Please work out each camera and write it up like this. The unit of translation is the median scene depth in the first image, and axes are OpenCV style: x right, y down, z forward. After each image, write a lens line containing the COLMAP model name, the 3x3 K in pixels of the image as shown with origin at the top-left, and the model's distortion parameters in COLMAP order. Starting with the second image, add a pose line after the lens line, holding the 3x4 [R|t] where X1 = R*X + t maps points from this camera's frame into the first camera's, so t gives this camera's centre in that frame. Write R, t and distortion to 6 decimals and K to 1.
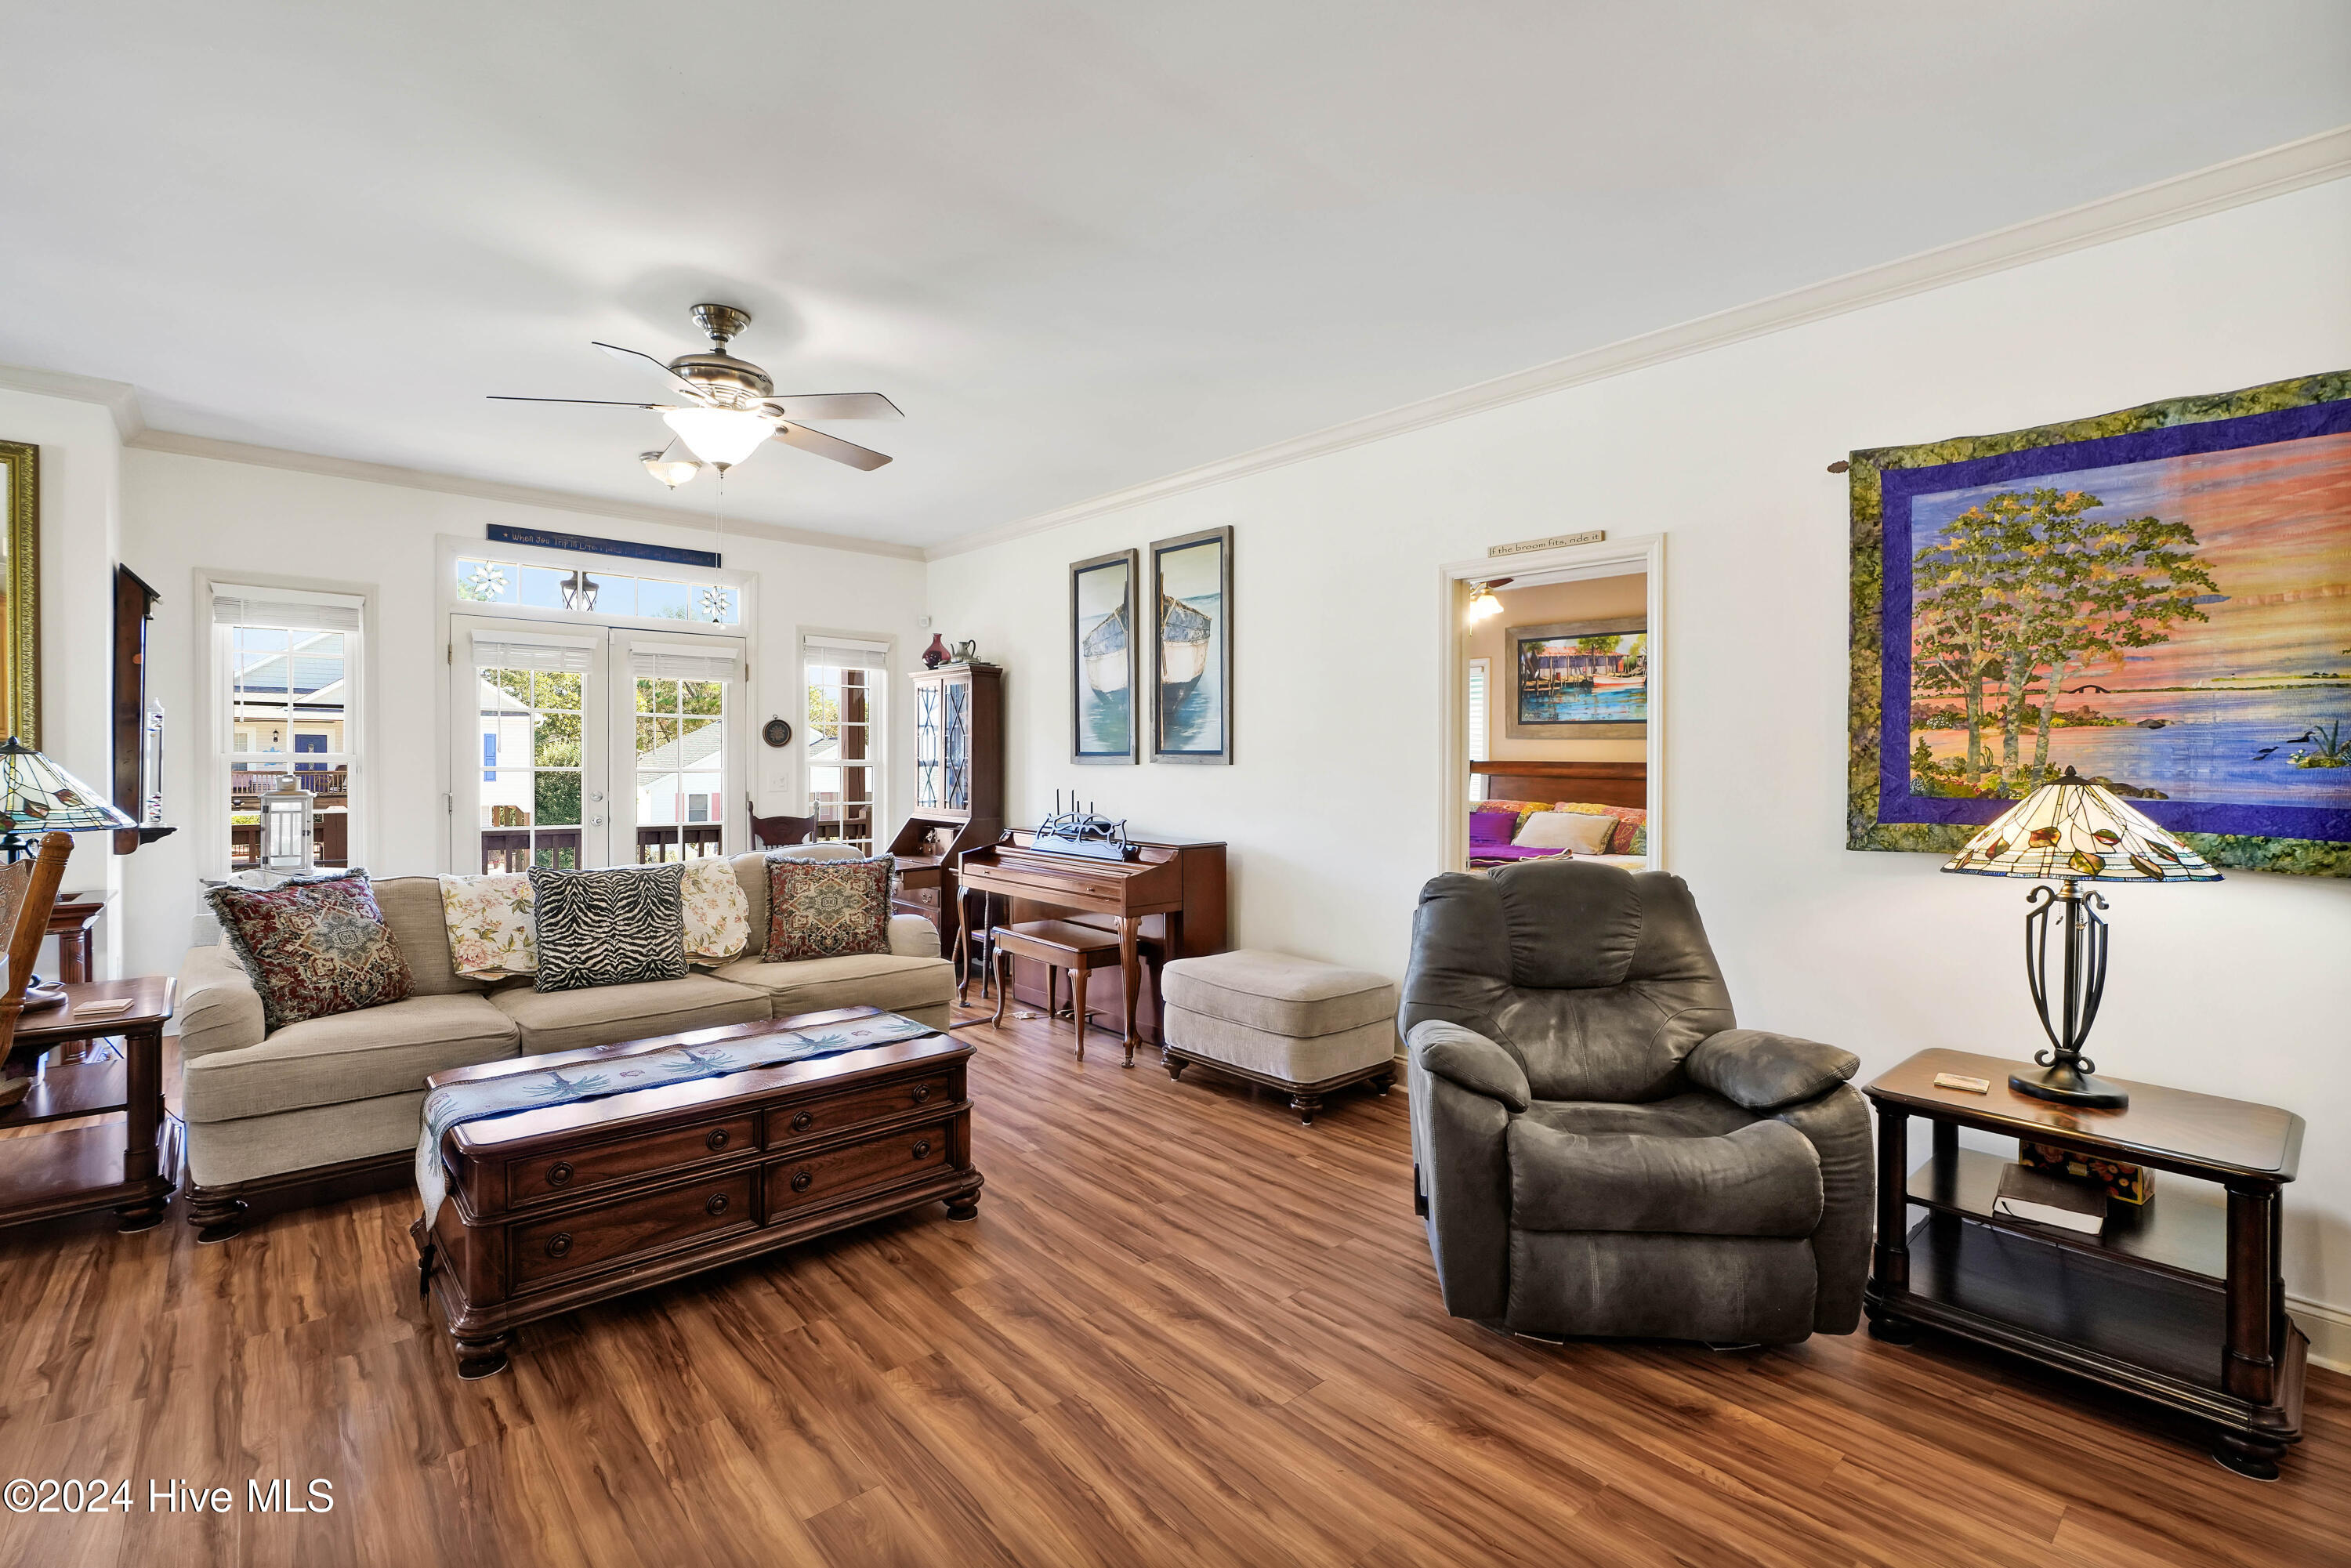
lens RADIAL K [[1061.9, 0, 1169.6], [0, 1061.9, 758.8], [0, 0, 1]] dist [-0.000654, 0.000304]
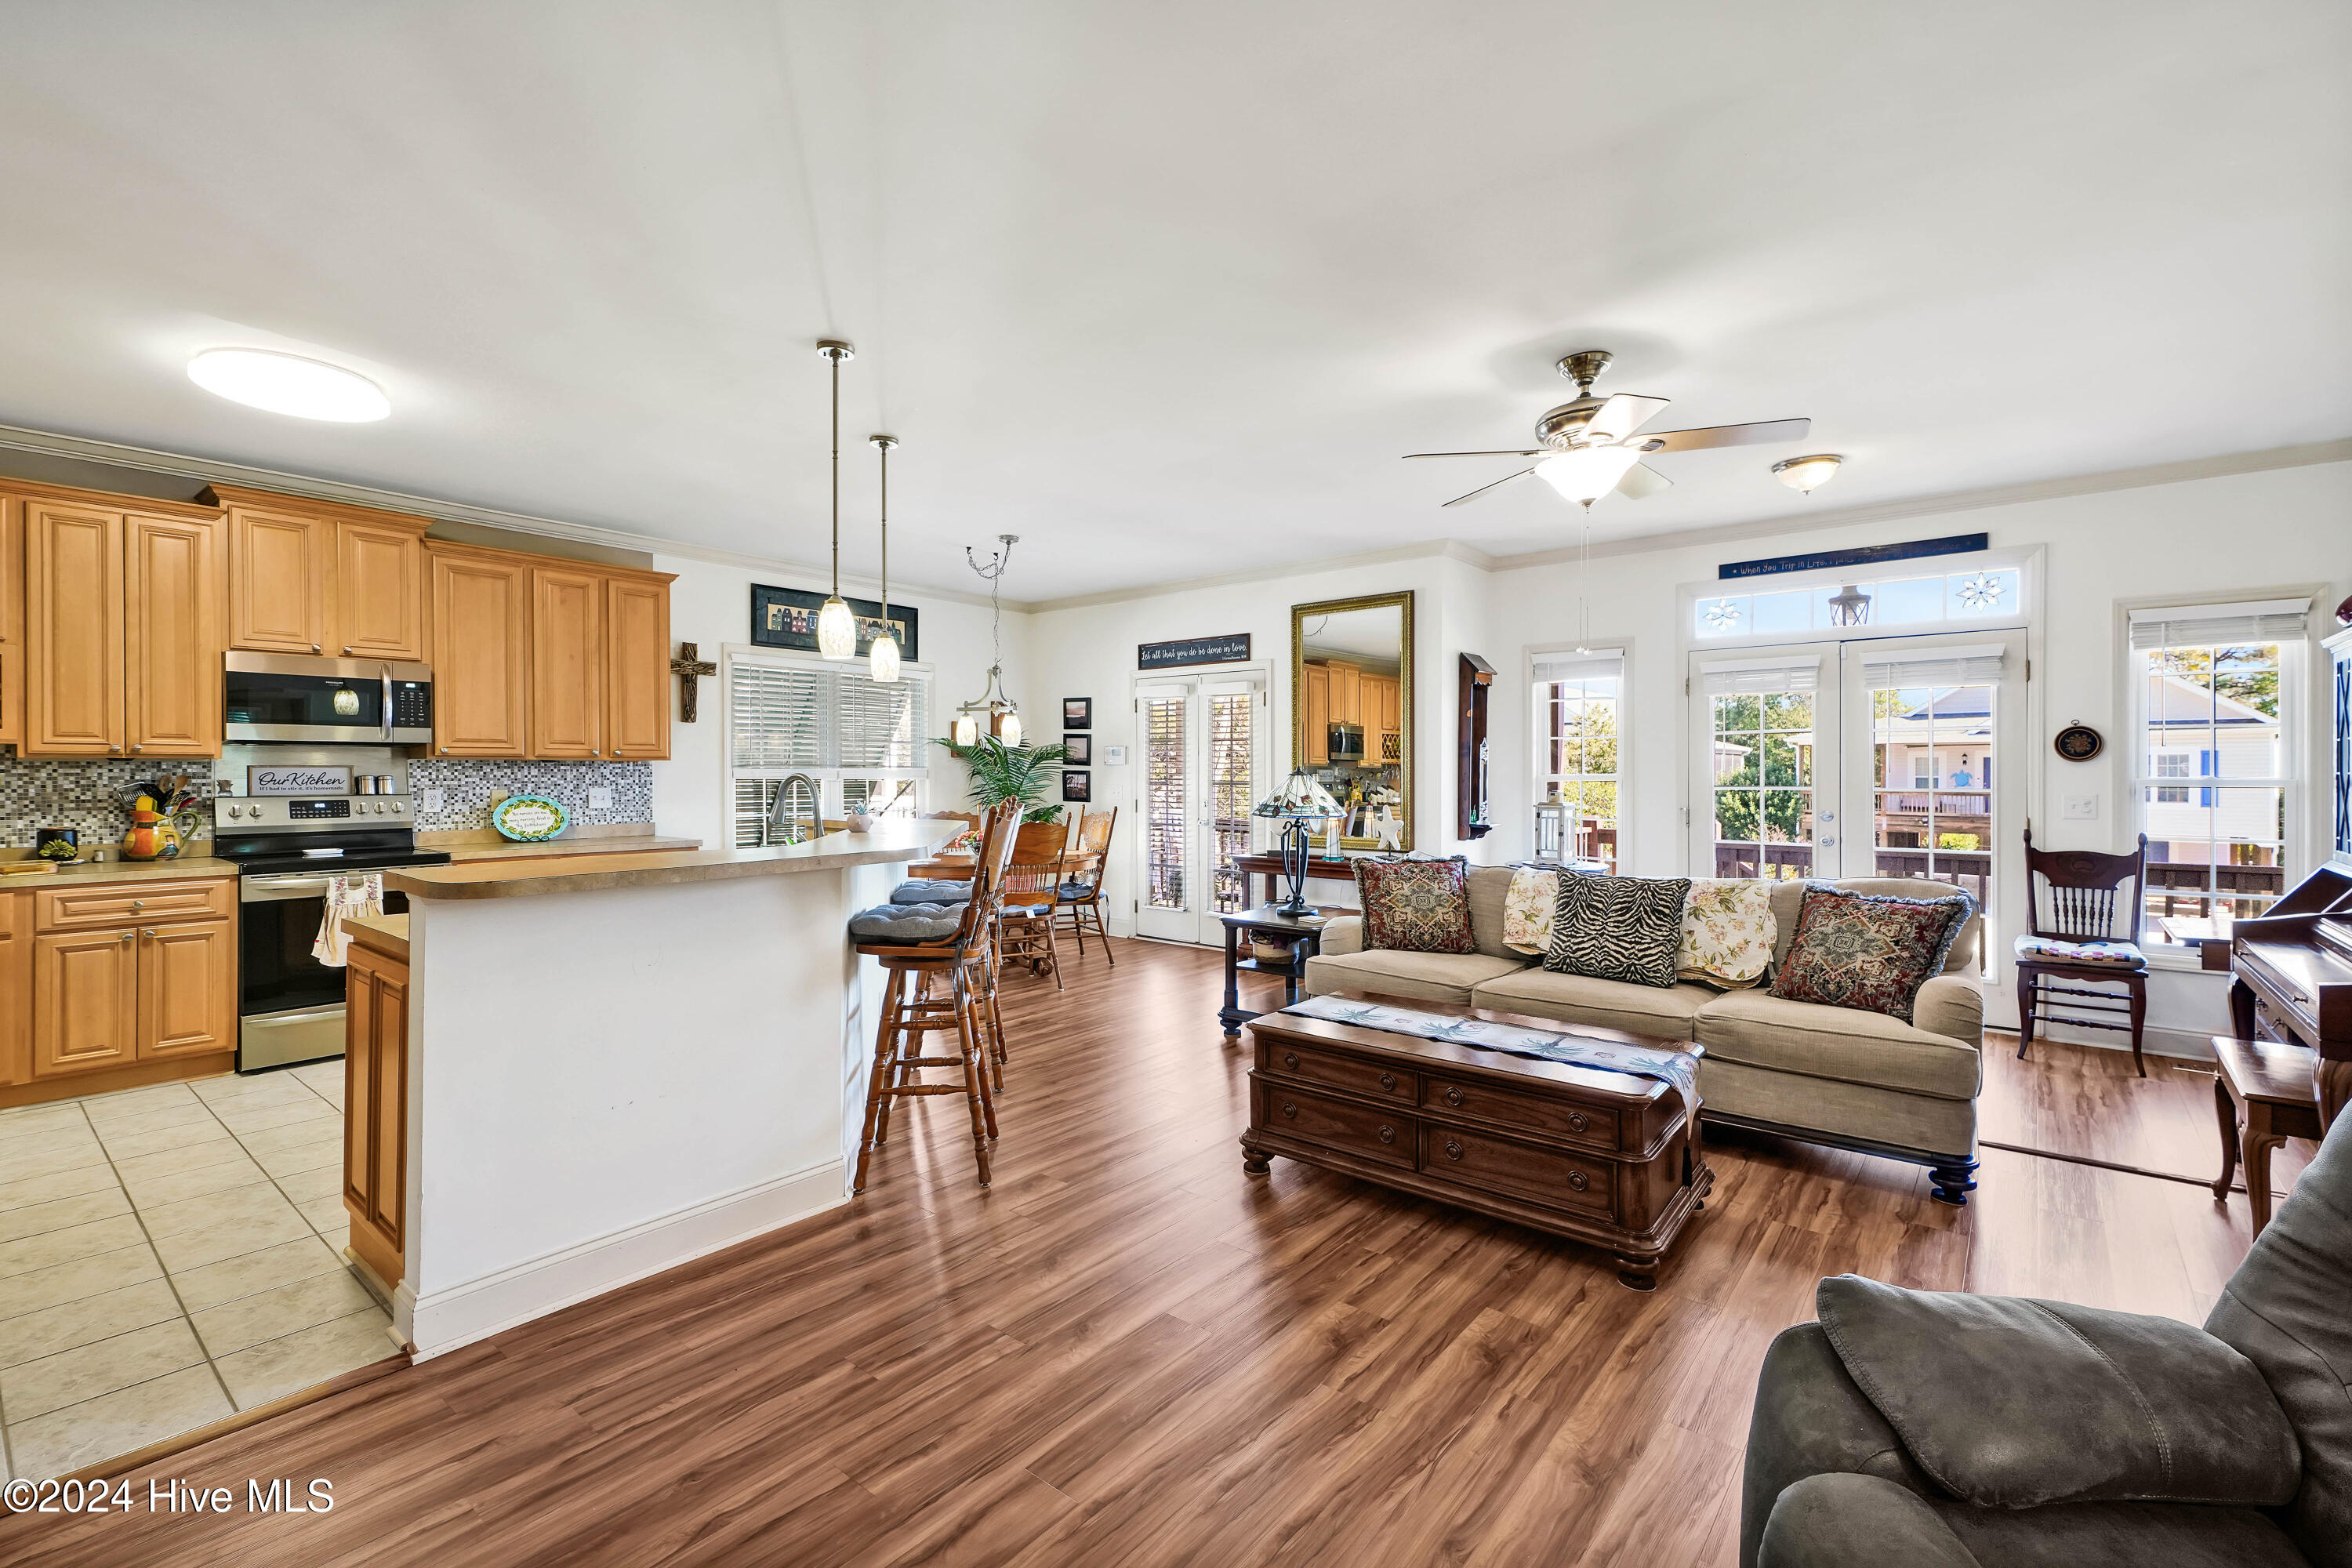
lens RADIAL K [[1024.4, 0, 1151.8], [0, 1024.4, 782.5], [0, 0, 1]] dist [0.016210, 0.000047]
pose [[0.149138, -0.000596, -0.988816, 0.643154], [0.000792, 1.000000, -0.000483, 0.009139], [0.988816, -0.000711, 0.149138, 0.498108]]
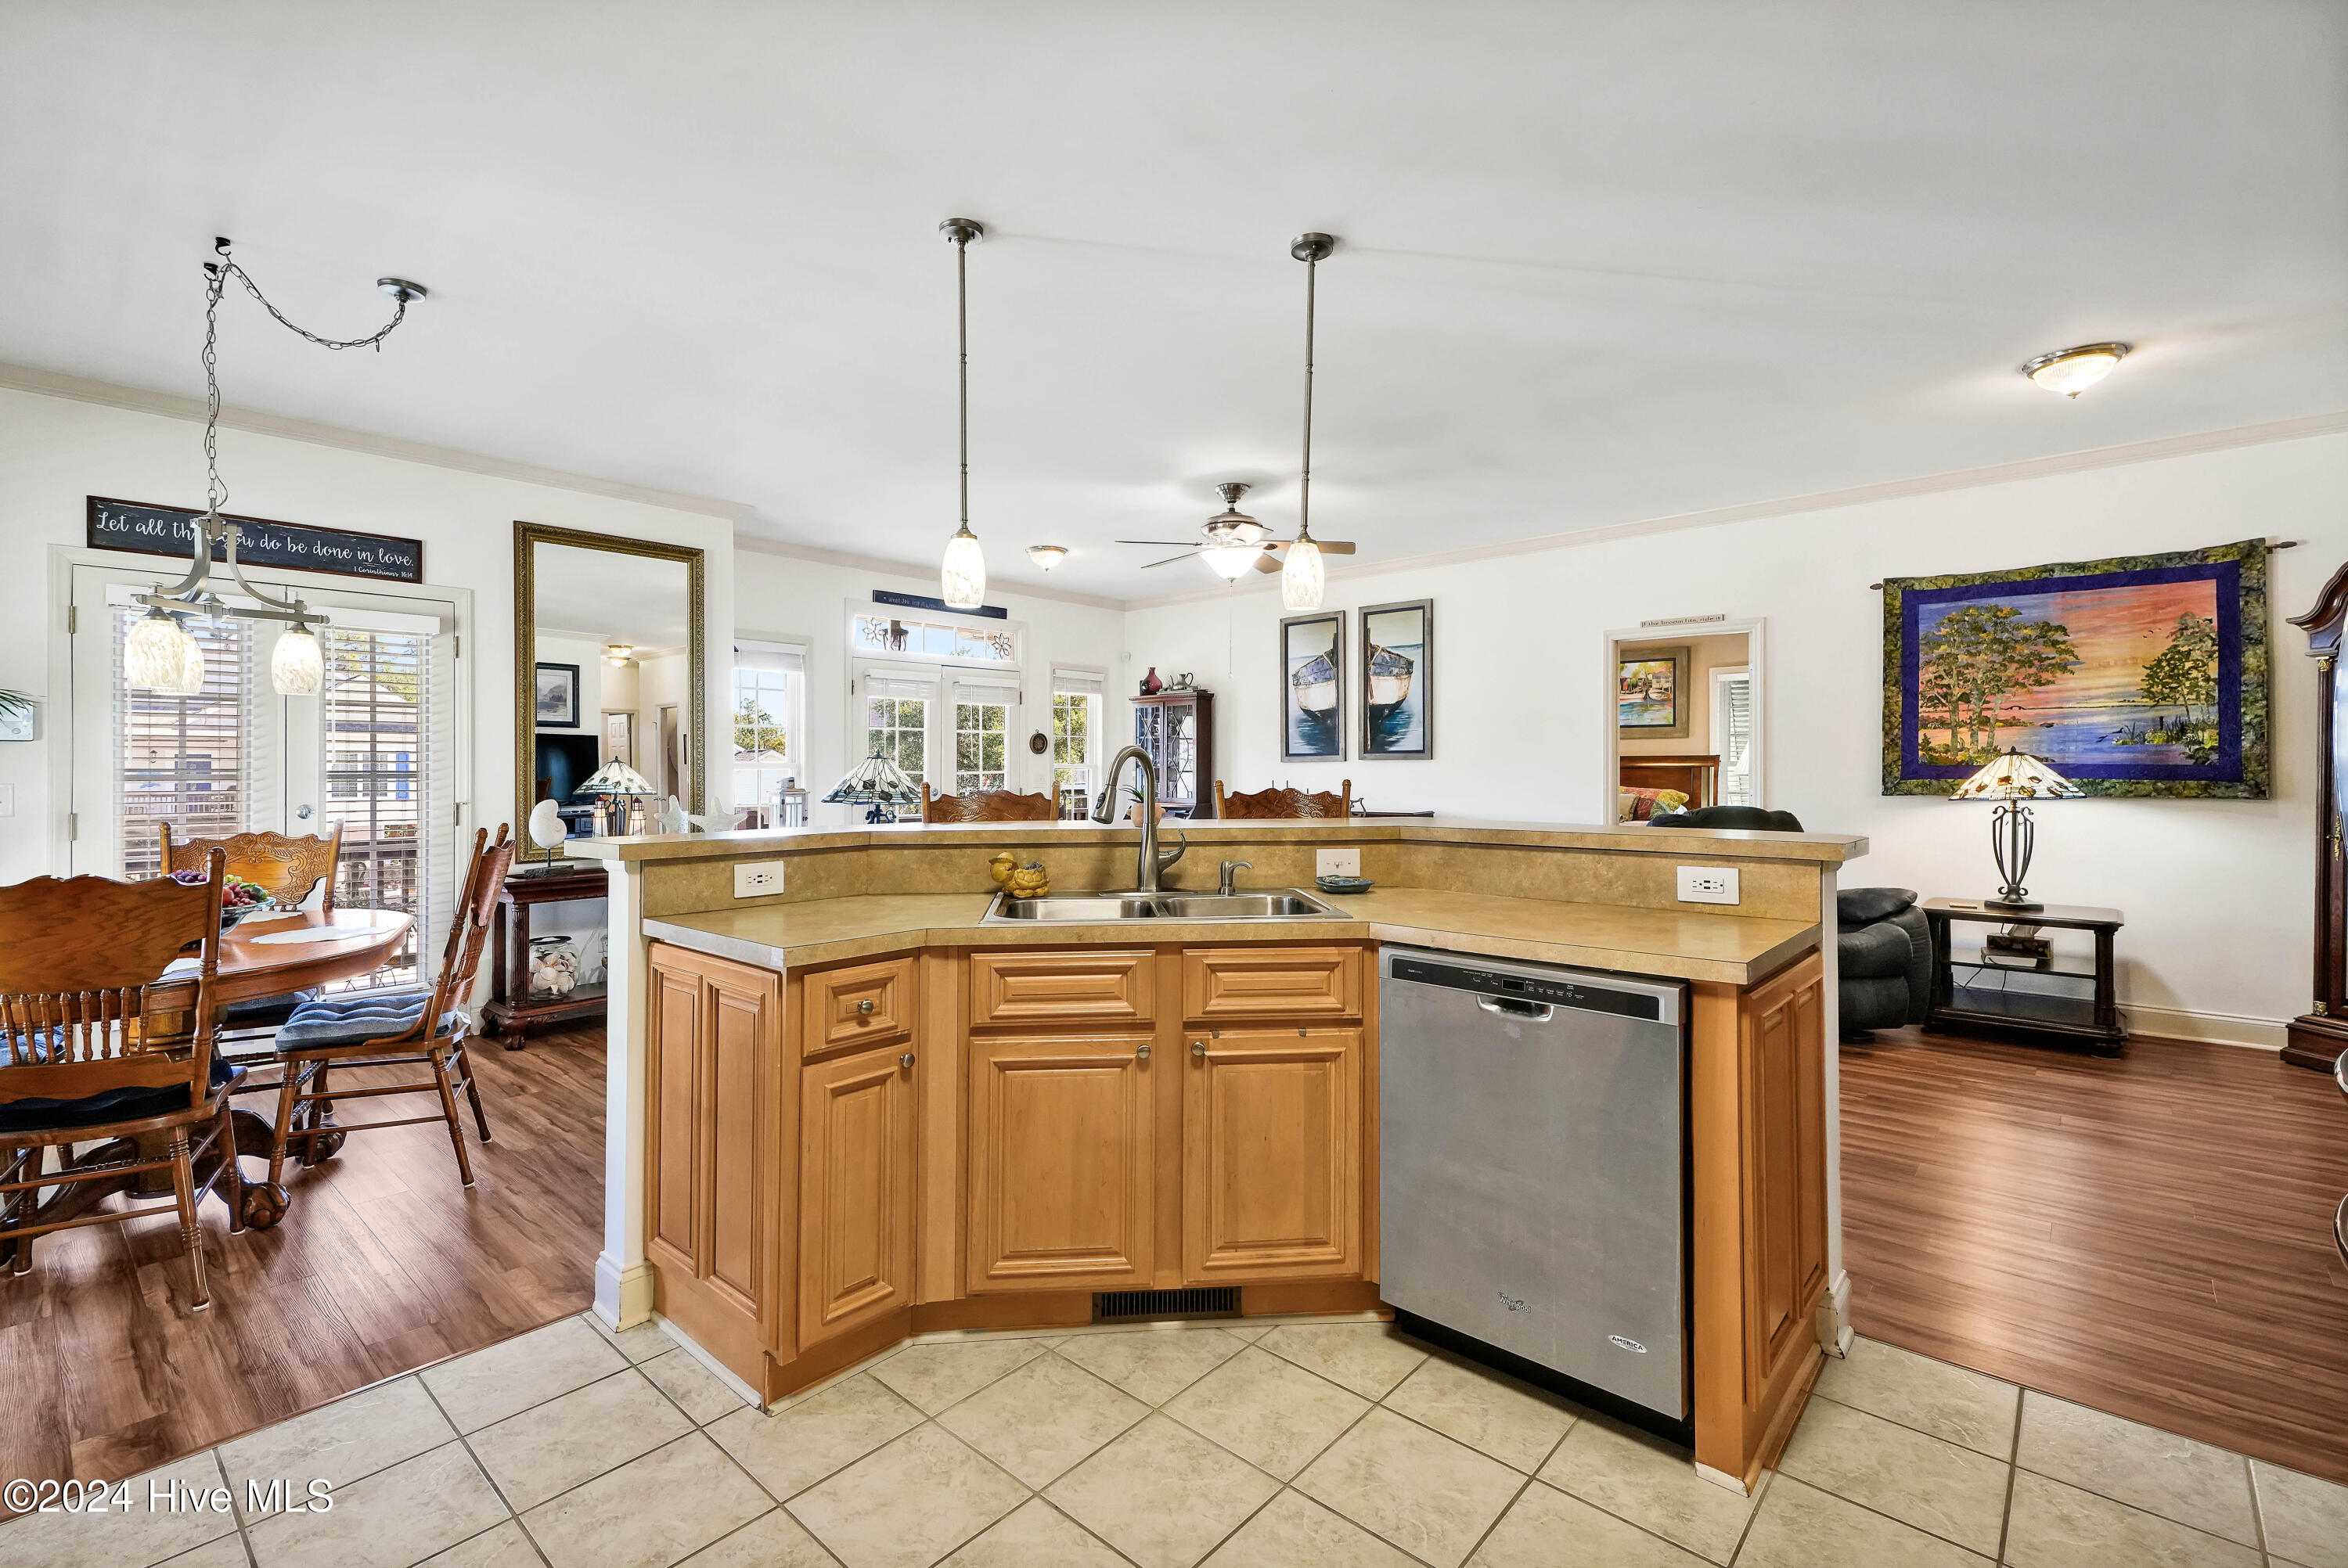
lens RADIAL K [[1033.7, 0, 1167.5], [0, 1033.7, 774.6], [0, 0, 1]] dist [0.056224, -0.019670]
pose [[0.992051, -0.017281, 0.124648, -0.860052], [0.016319, 0.999829, 0.008736, 0.014273], [-0.124778, -0.006632, 0.992163, -0.694378]]
